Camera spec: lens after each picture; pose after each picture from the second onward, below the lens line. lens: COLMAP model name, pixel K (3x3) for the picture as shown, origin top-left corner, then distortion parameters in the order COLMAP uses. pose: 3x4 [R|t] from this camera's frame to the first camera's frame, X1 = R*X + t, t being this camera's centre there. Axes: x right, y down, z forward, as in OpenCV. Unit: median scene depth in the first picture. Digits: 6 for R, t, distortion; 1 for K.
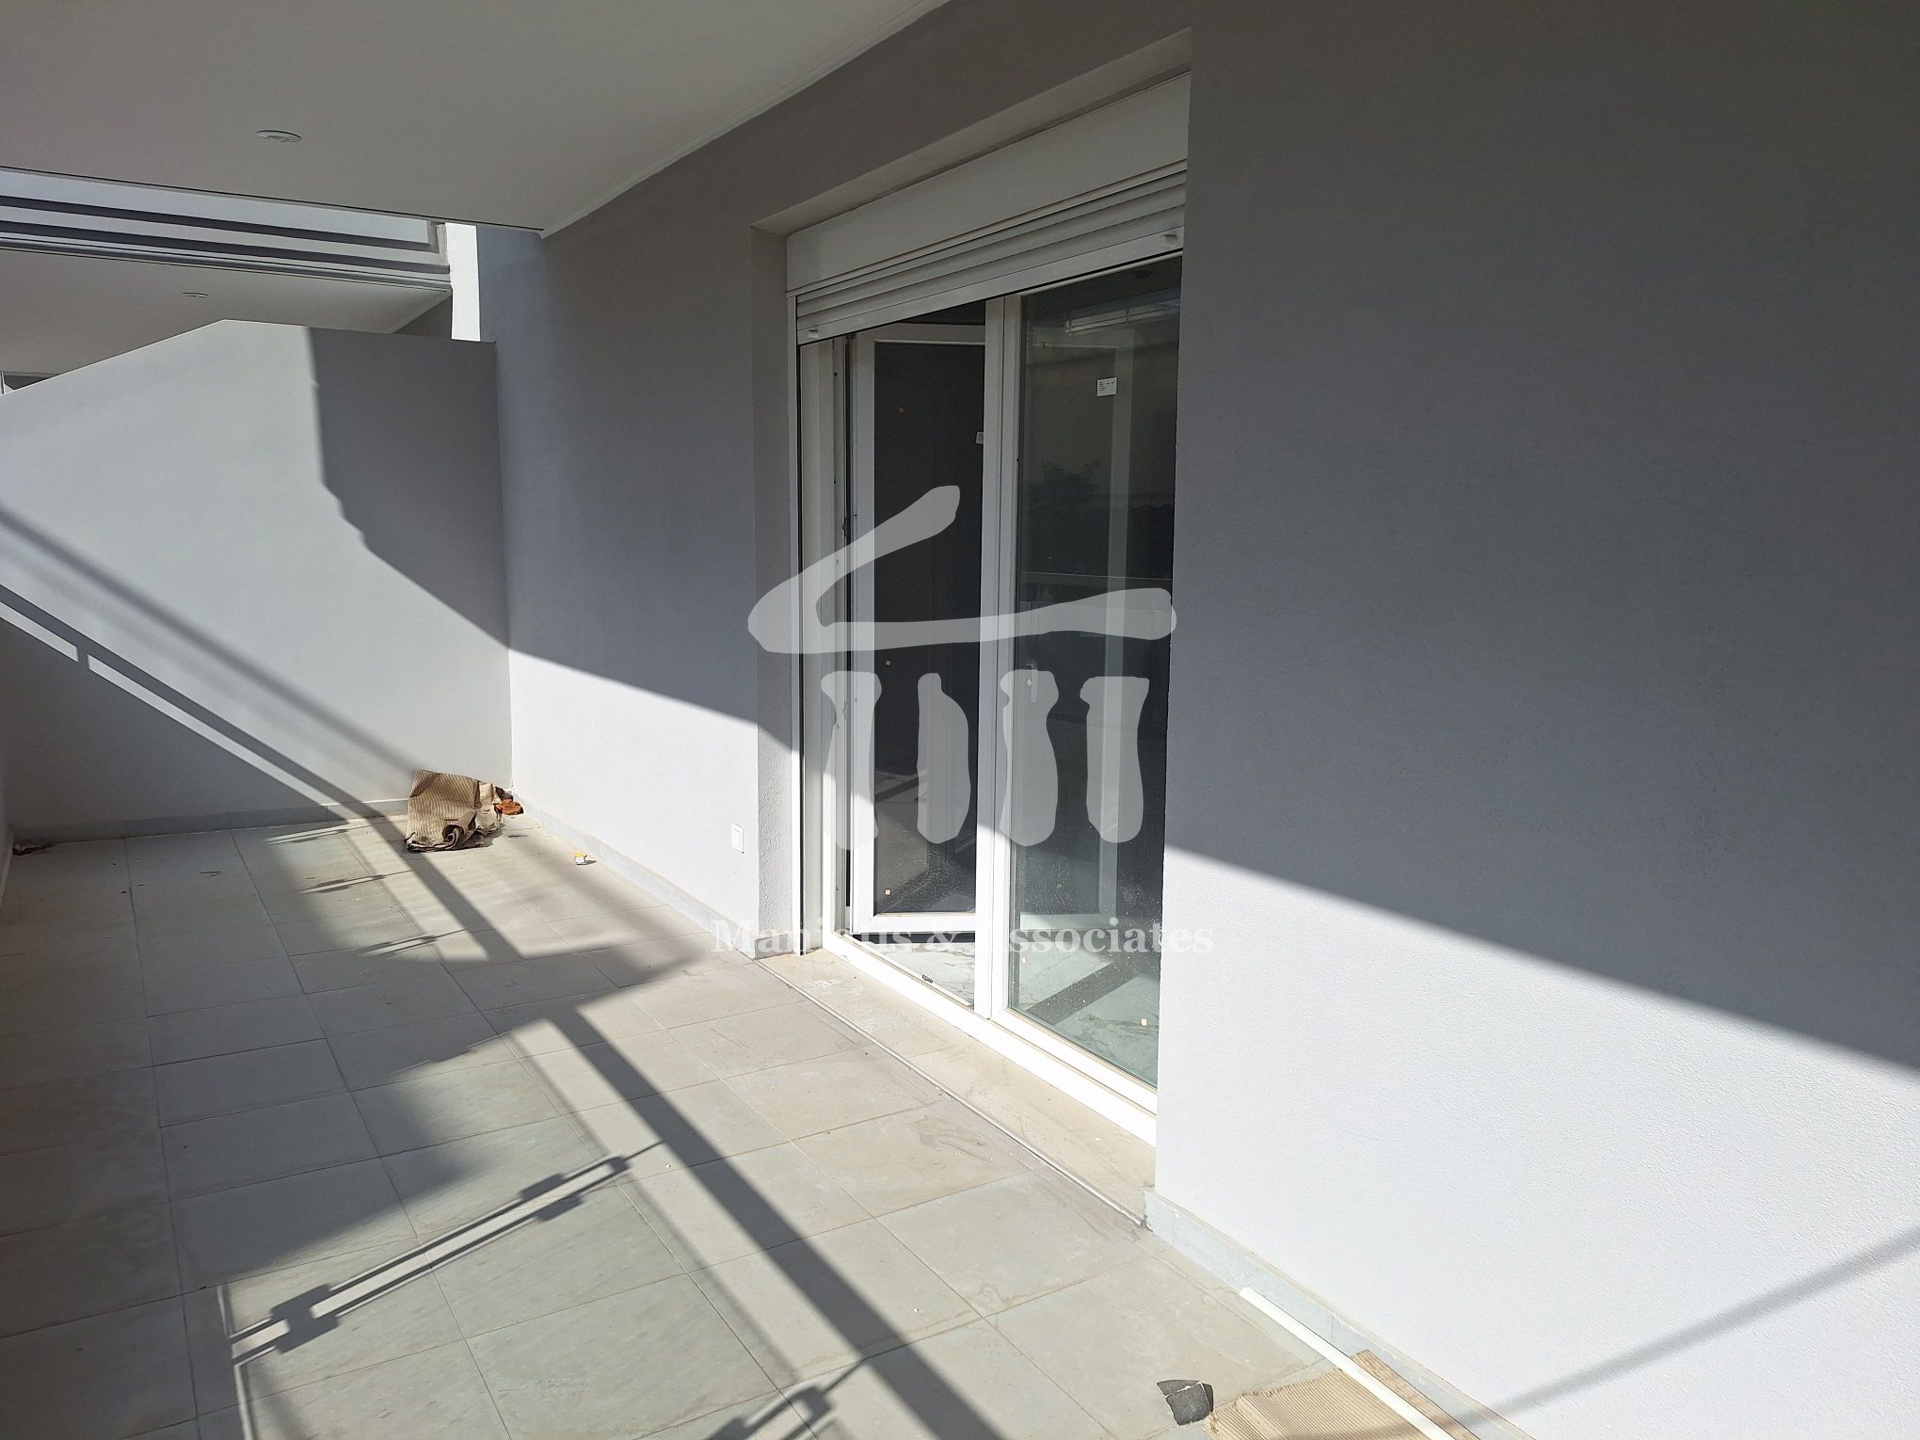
lens RADIAL K [[1331.1, 0, 960.0], [0, 1331.1, 720.0], [0, 0, 1]] dist [0.062276, -0.054469]
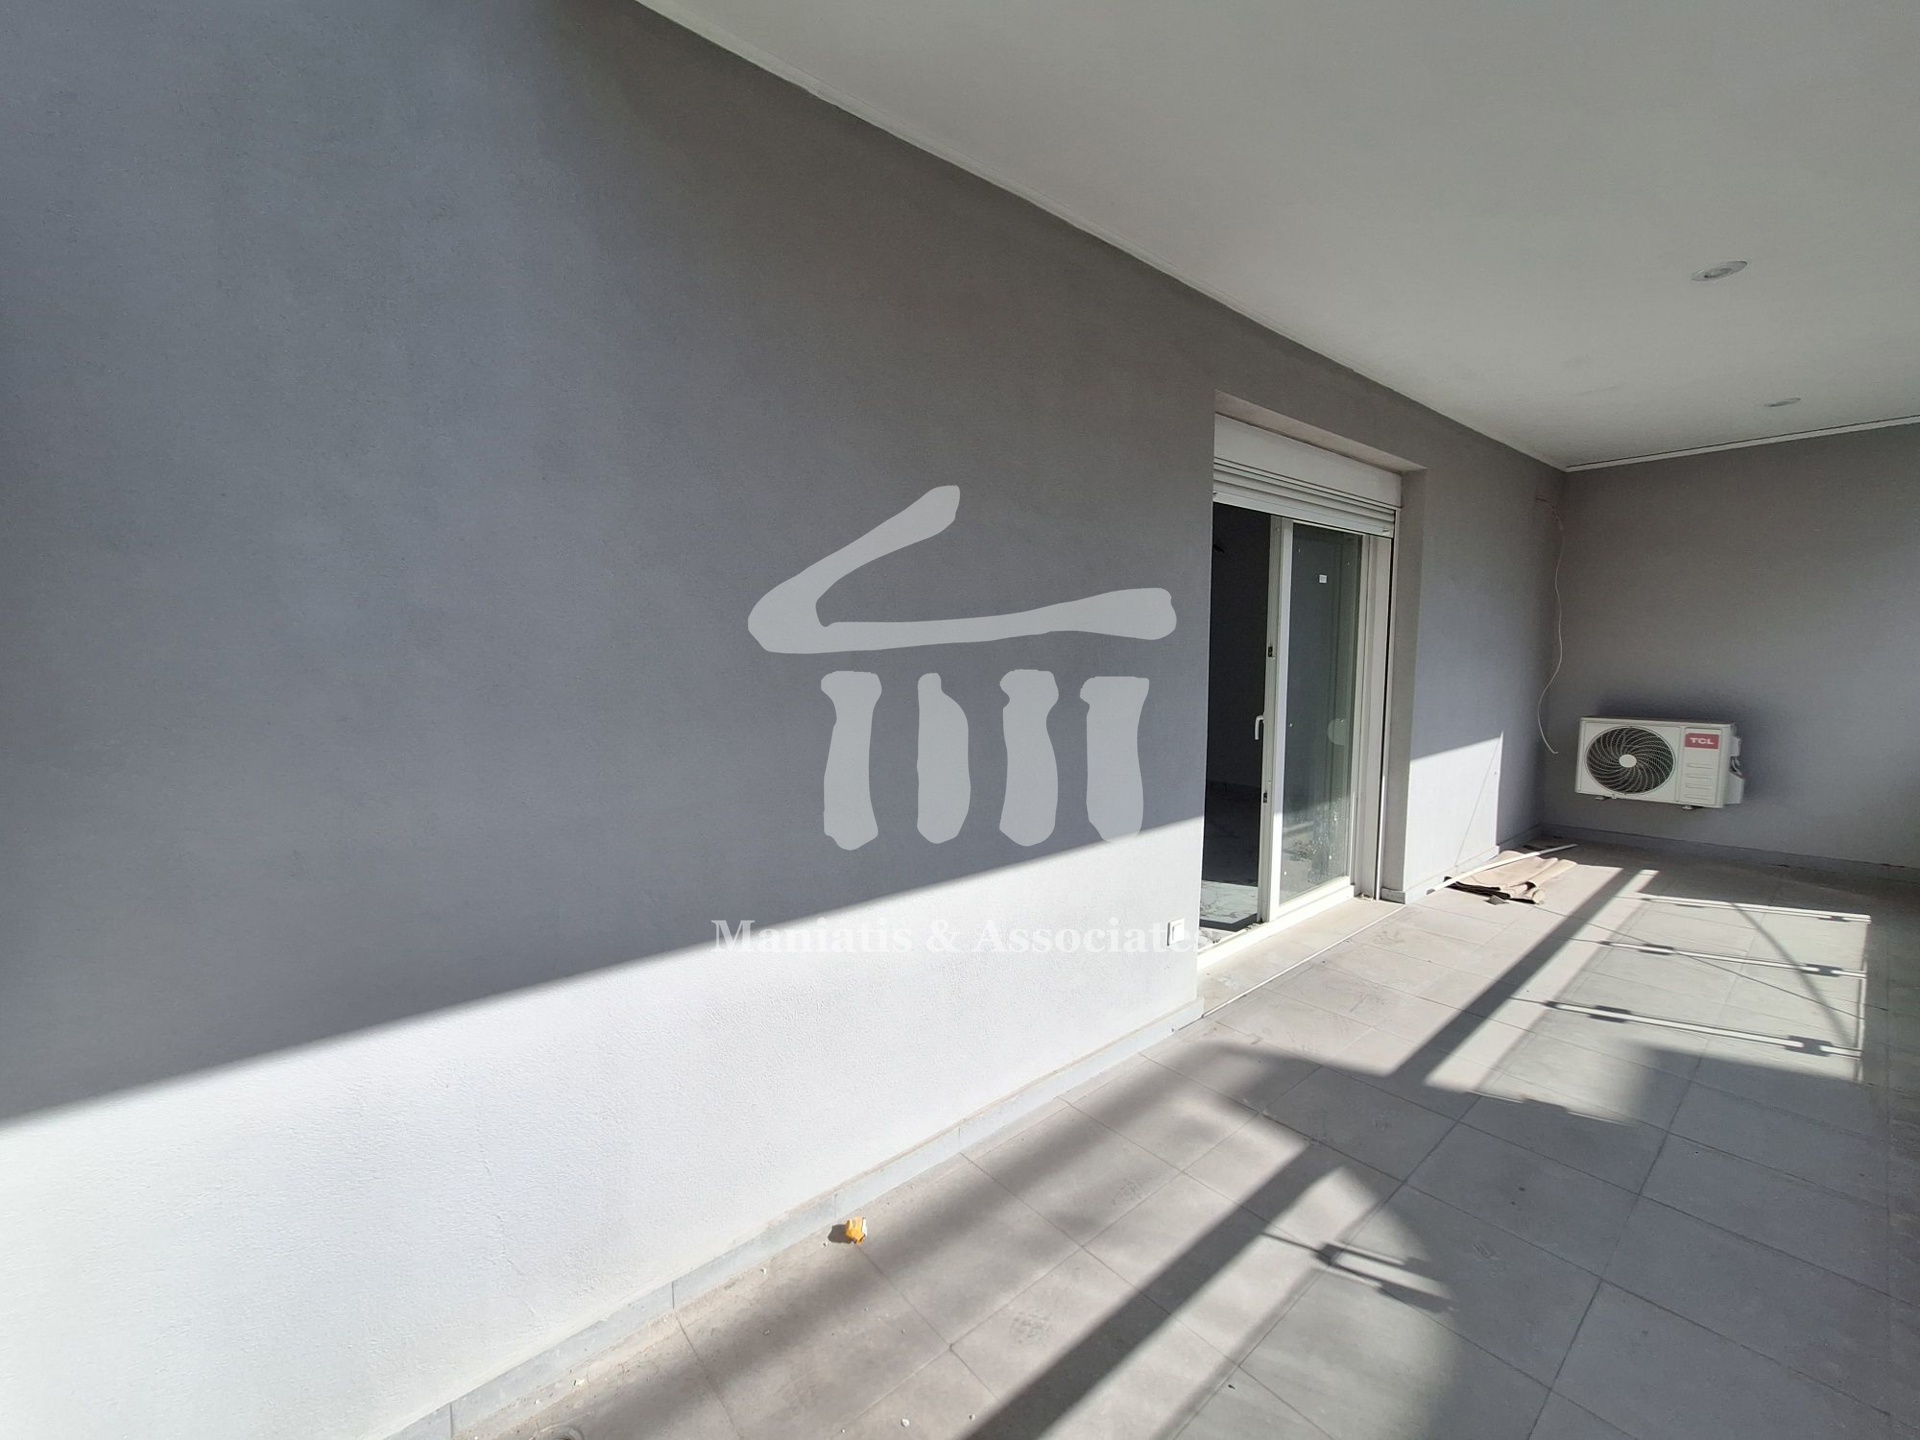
lens RADIAL K [[775.7, 0, 960.0], [0, 775.7, 720.0], [0, 0, 1]] dist [-0.001995, 0.000034]
pose [[-0.127322, -0.089815, 0.987787, -0.947112], [0.154499, 0.981940, 0.109198, -0.217841], [-0.979755, 0.166515, -0.111146, 1.532930]]
